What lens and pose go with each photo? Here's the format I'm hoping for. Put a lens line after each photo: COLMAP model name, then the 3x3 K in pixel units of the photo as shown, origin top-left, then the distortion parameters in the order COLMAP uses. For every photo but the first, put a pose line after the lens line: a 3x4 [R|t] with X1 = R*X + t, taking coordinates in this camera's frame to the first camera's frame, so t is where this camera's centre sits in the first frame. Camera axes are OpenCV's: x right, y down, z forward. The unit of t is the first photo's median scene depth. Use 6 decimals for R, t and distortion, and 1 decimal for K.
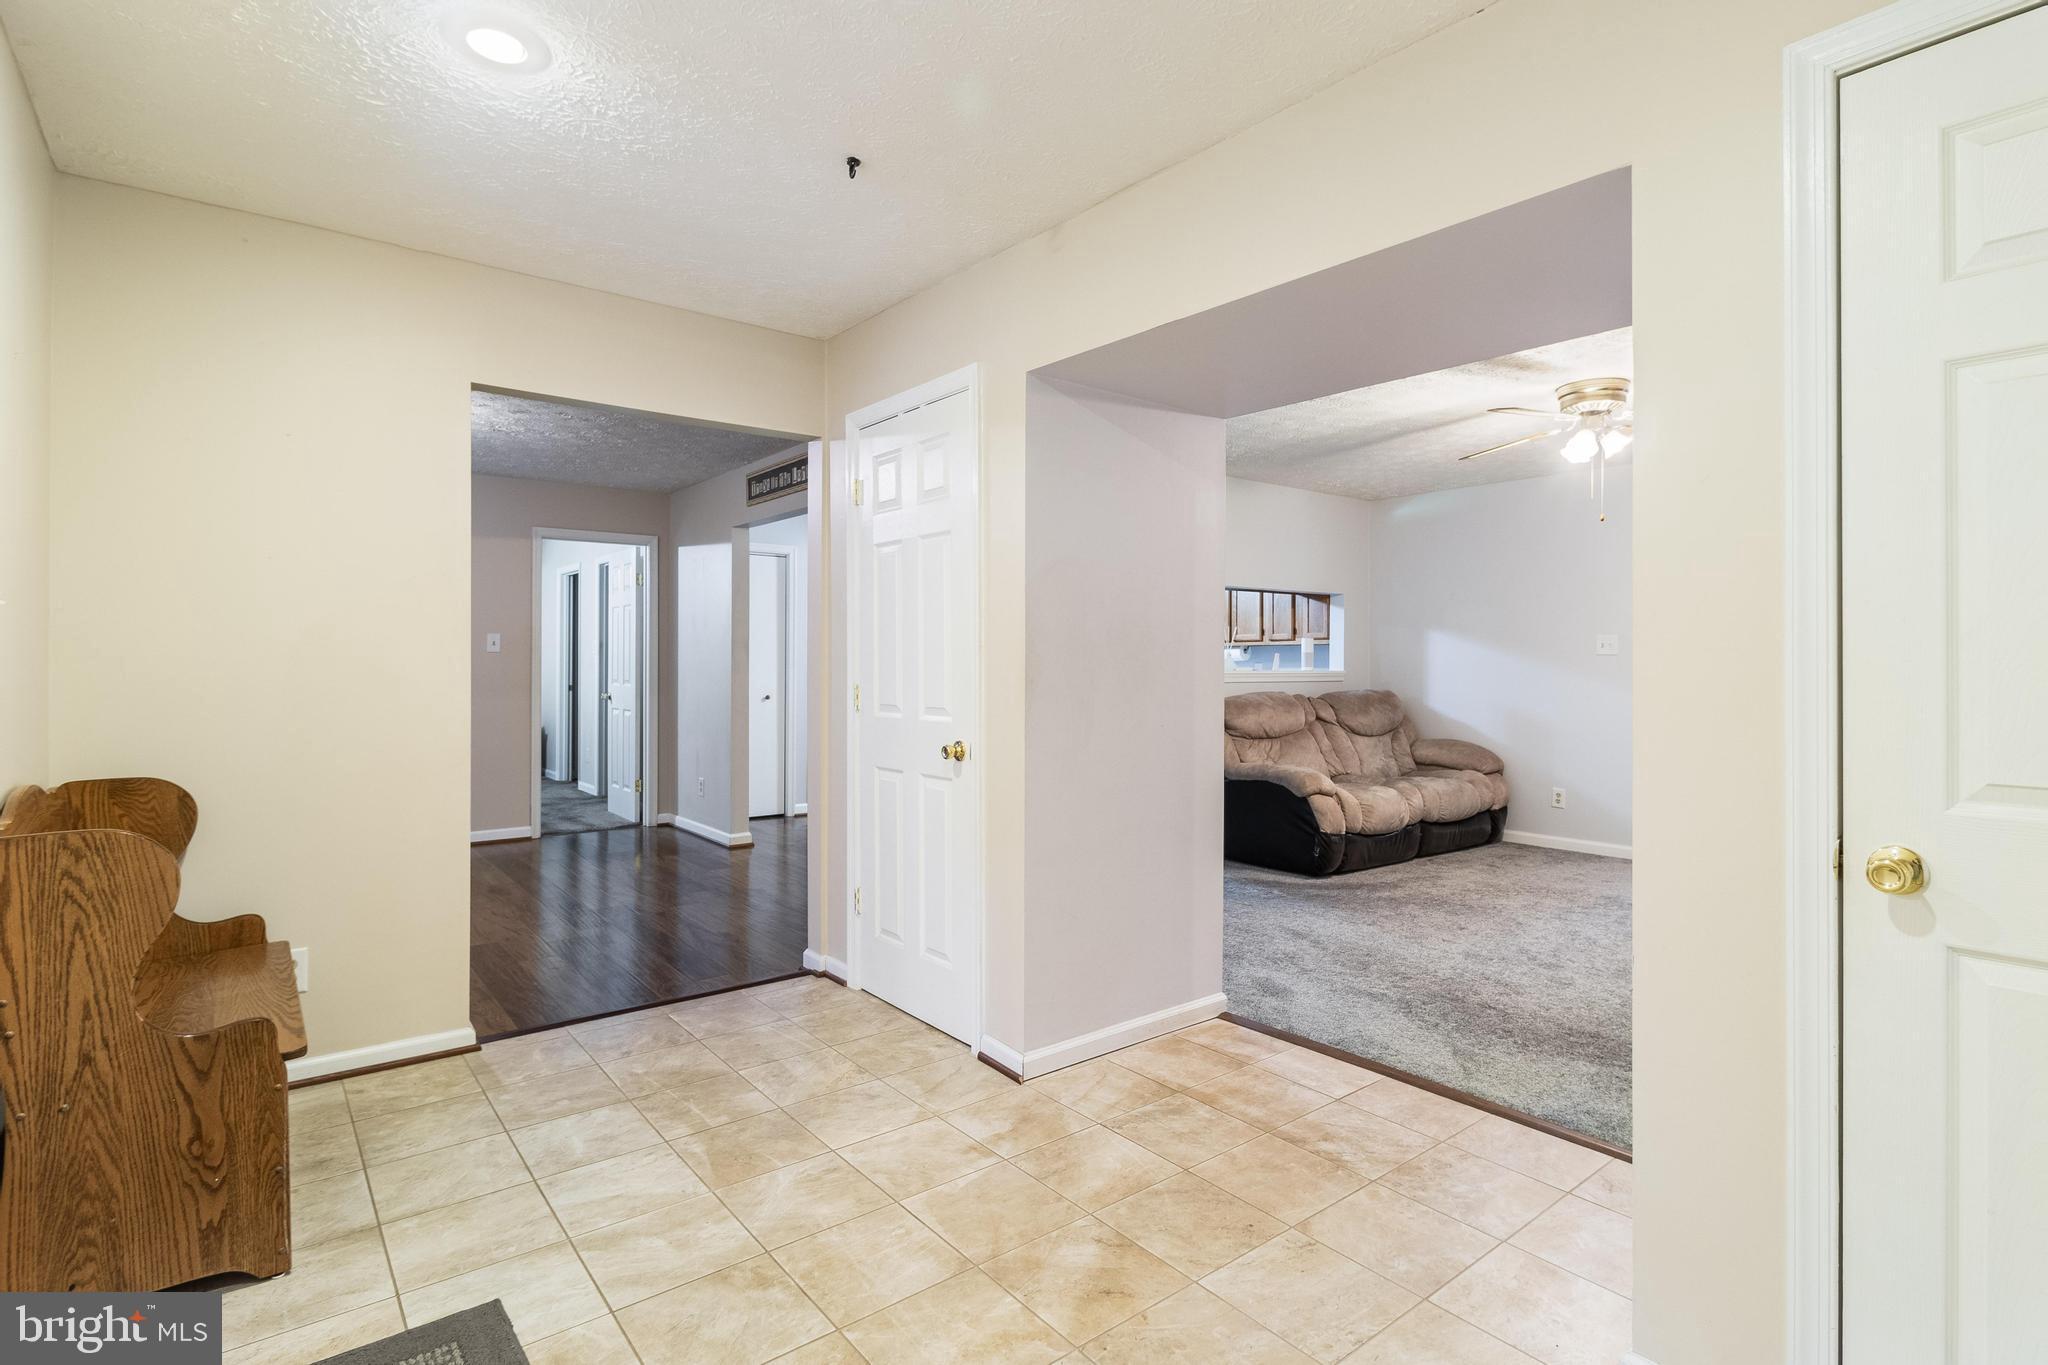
lens RADIAL K [[1000.3, 0, 1031.3], [0, 1000.3, 661.9], [0, 0, 1]] dist [0.001015, -0.003455]
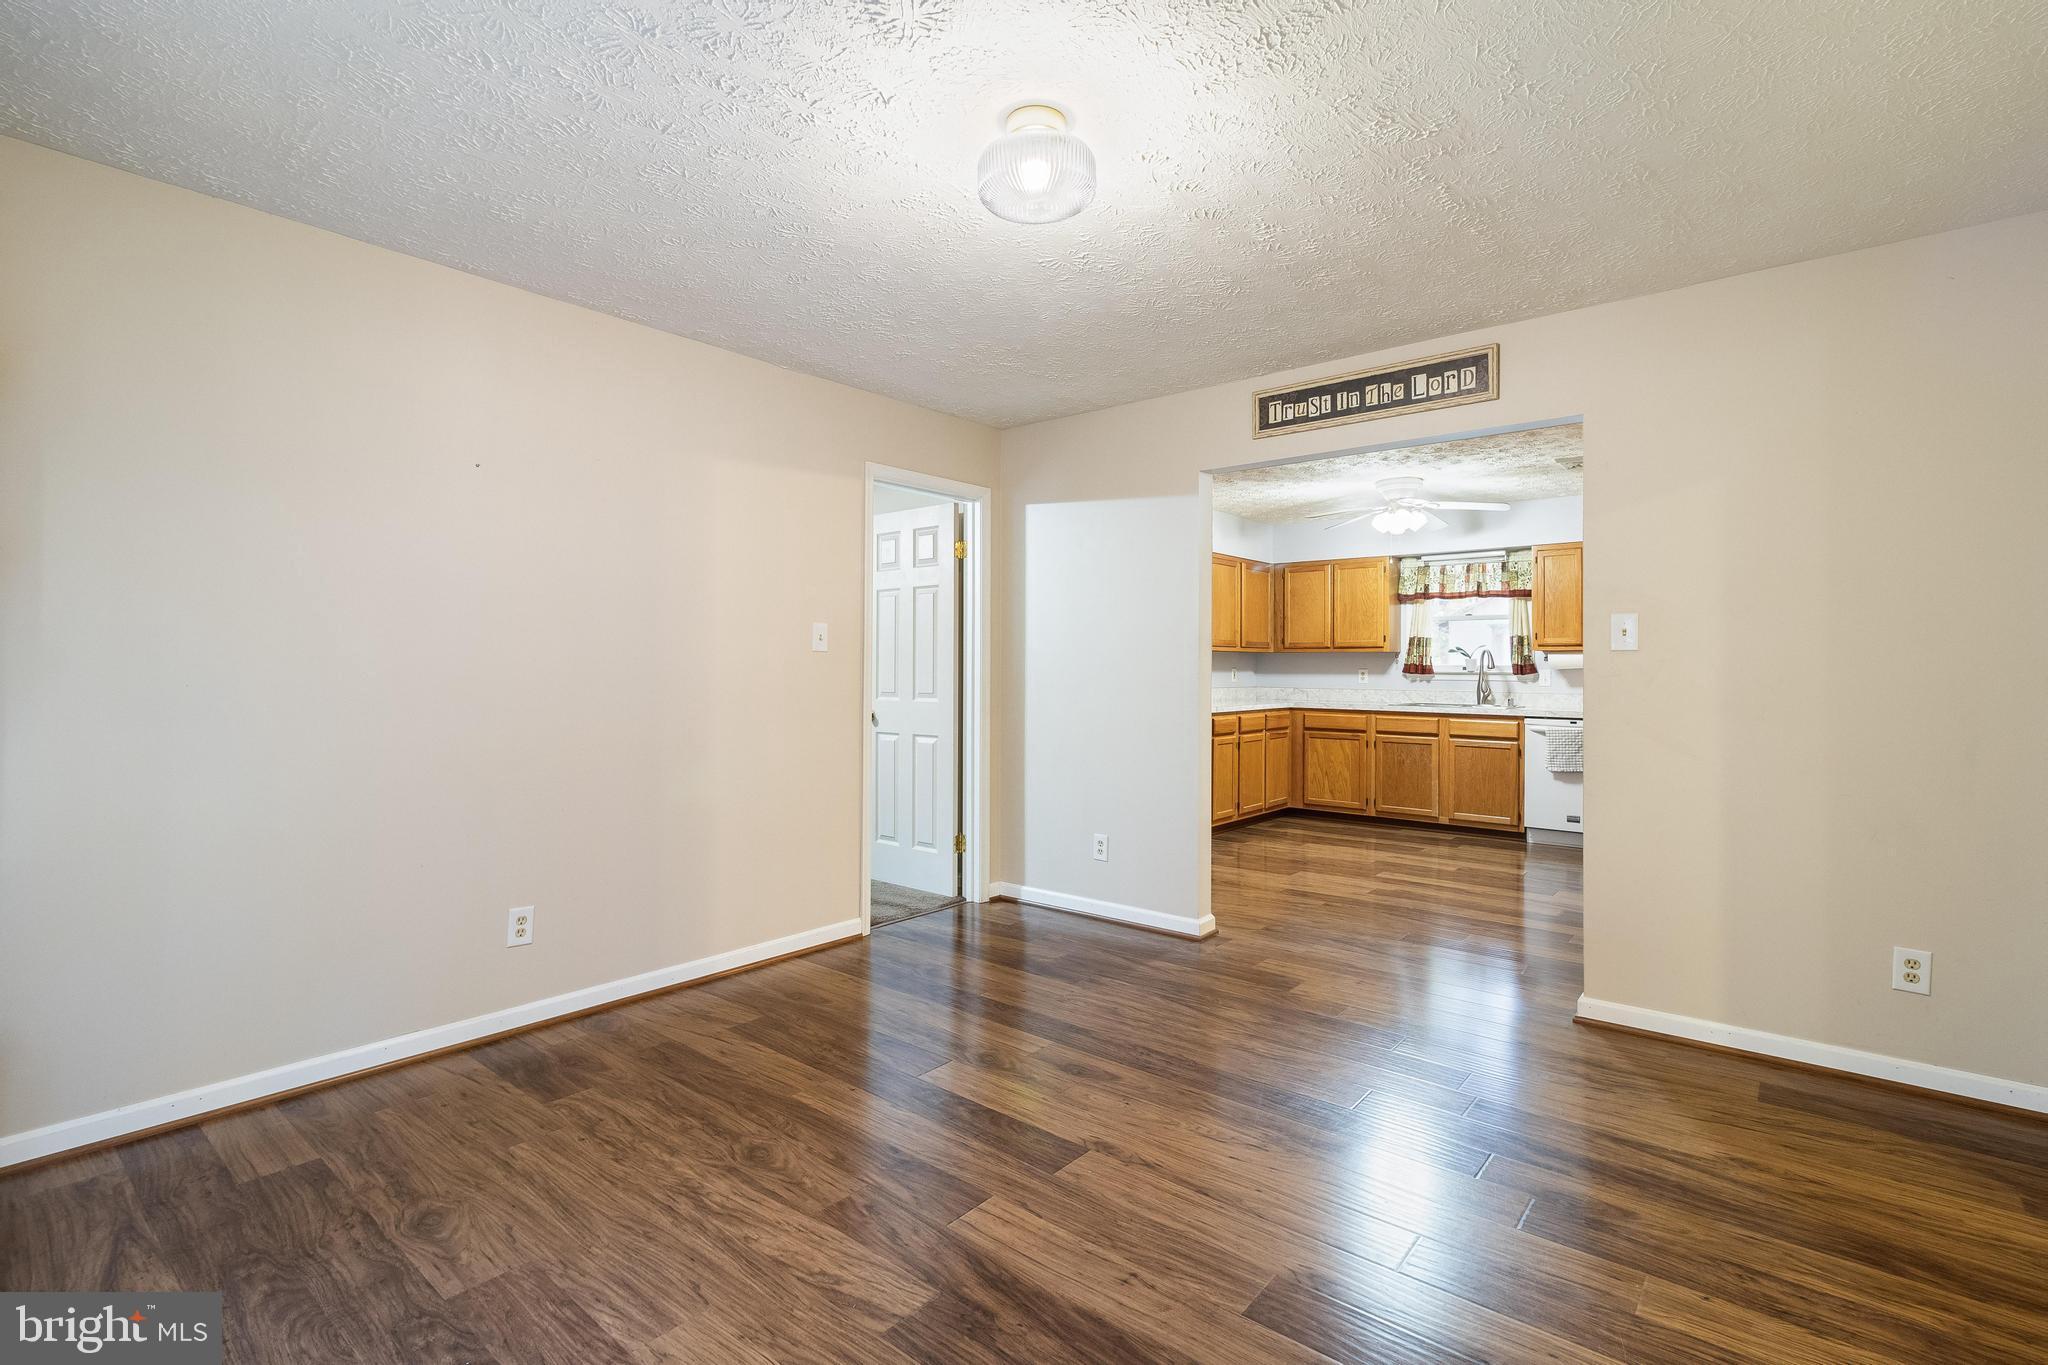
lens RADIAL K [[942.2, 0, 1039.8], [0, 942.2, 659.9], [0, 0, 1]] dist [0.005358, -0.000161]
pose [[0.978402, 0.003133, 0.206688, -1.005375], [-0.000840, 0.999937, -0.011180, 0.004670], [-0.206710, 0.010765, 0.978343, 0.722571]]
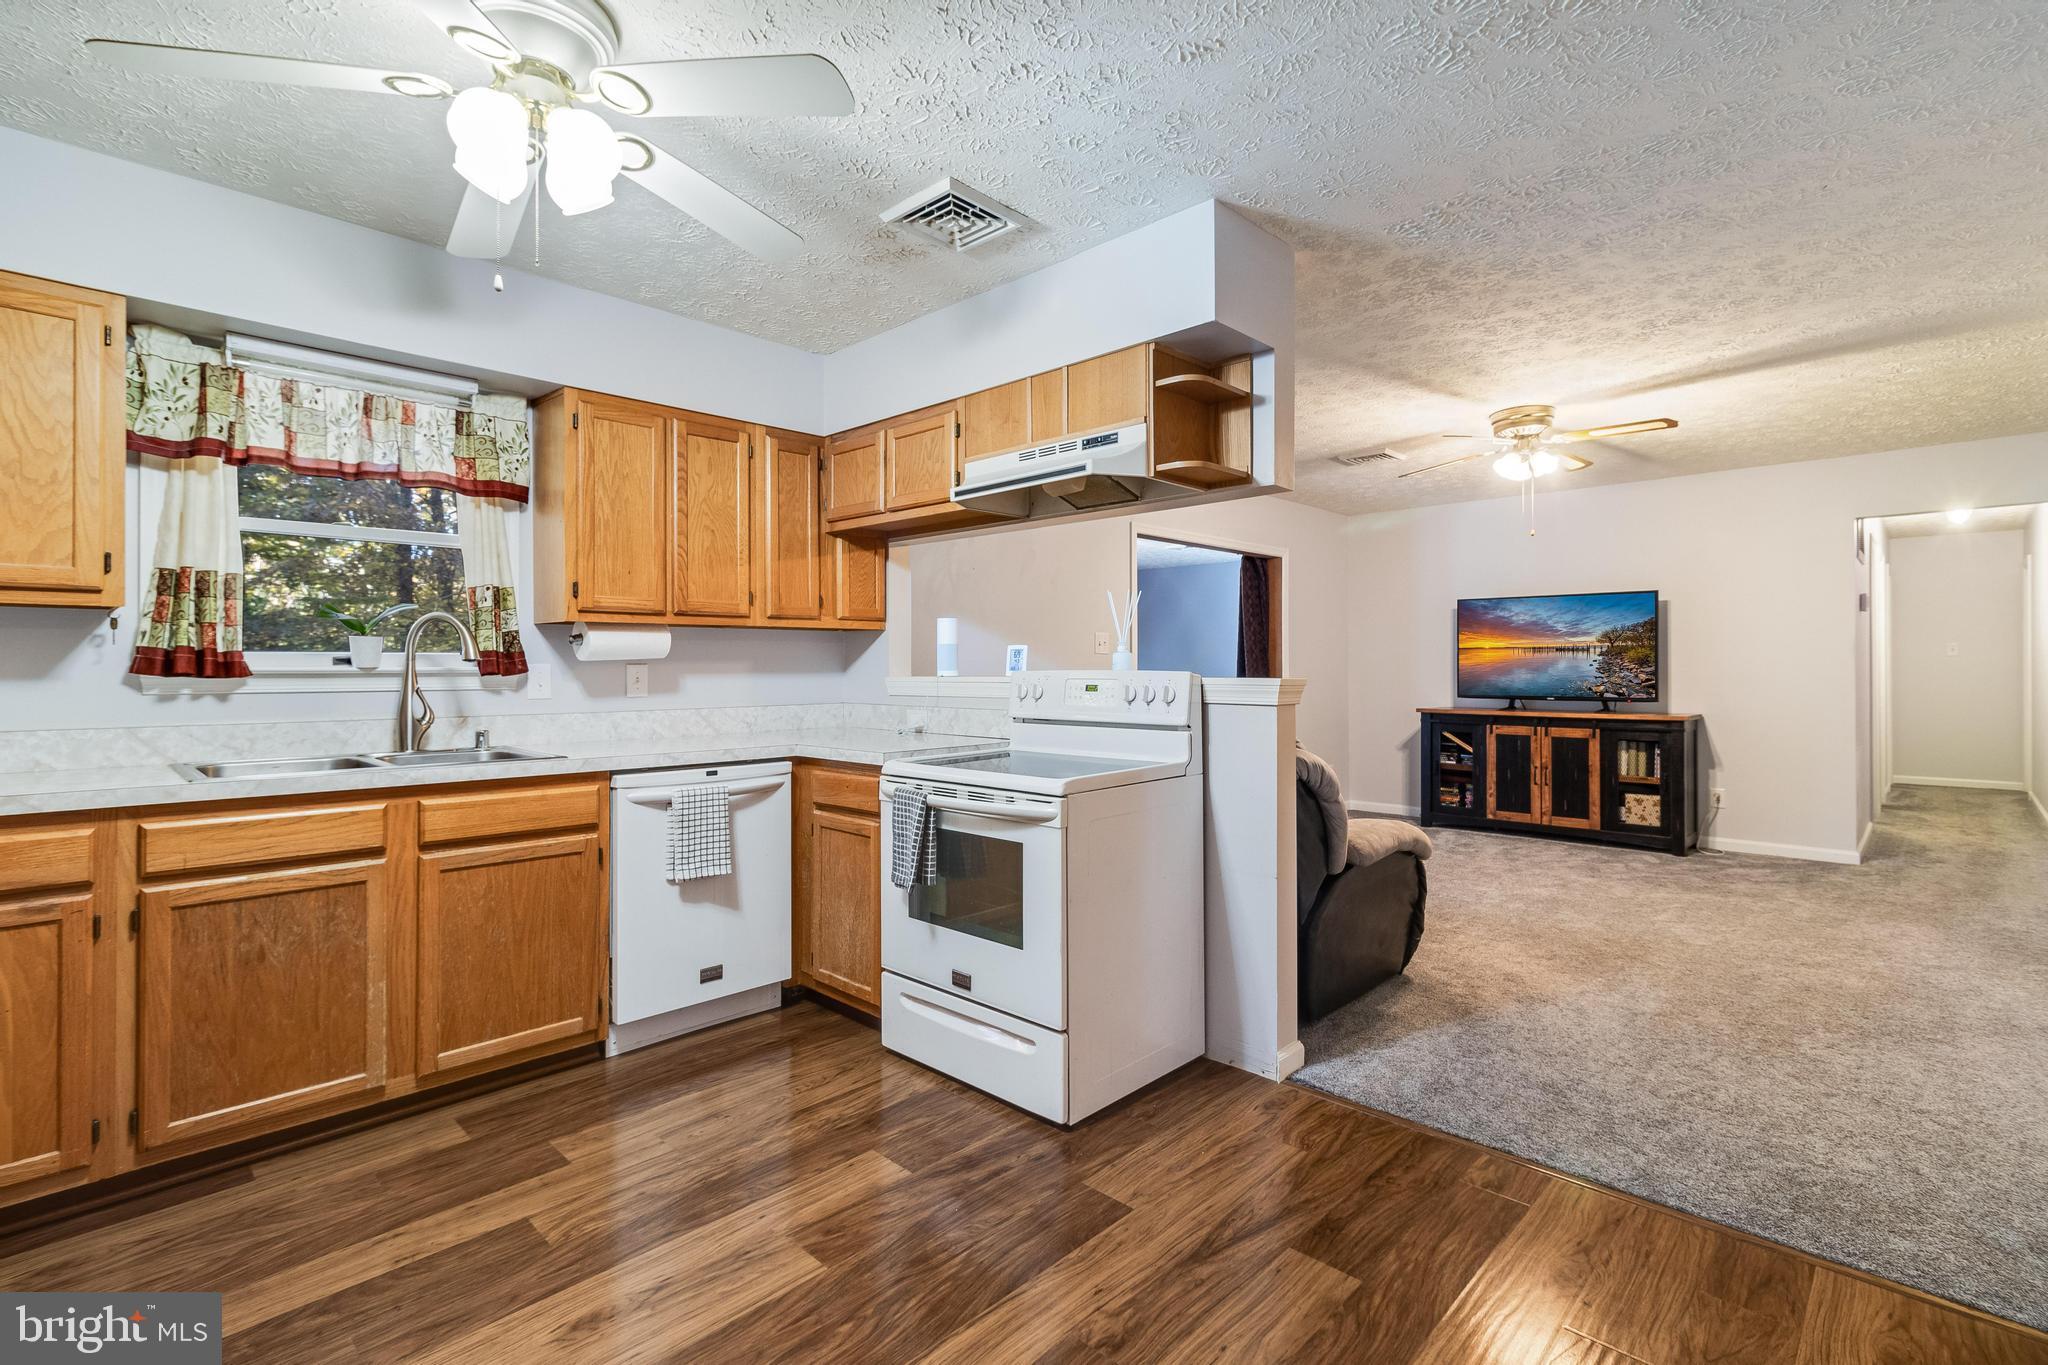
lens RADIAL K [[942.2, 0, 1028.0], [0, 942.2, 665.1], [0, 0, 1]] dist [0.005358, -0.000161]
pose [[-0.126506, -0.001929, 0.991964, -0.518992], [0.002497, 0.999994, 0.002263, 0.002375], [-0.991963, 0.002763, -0.126501, 2.130637]]
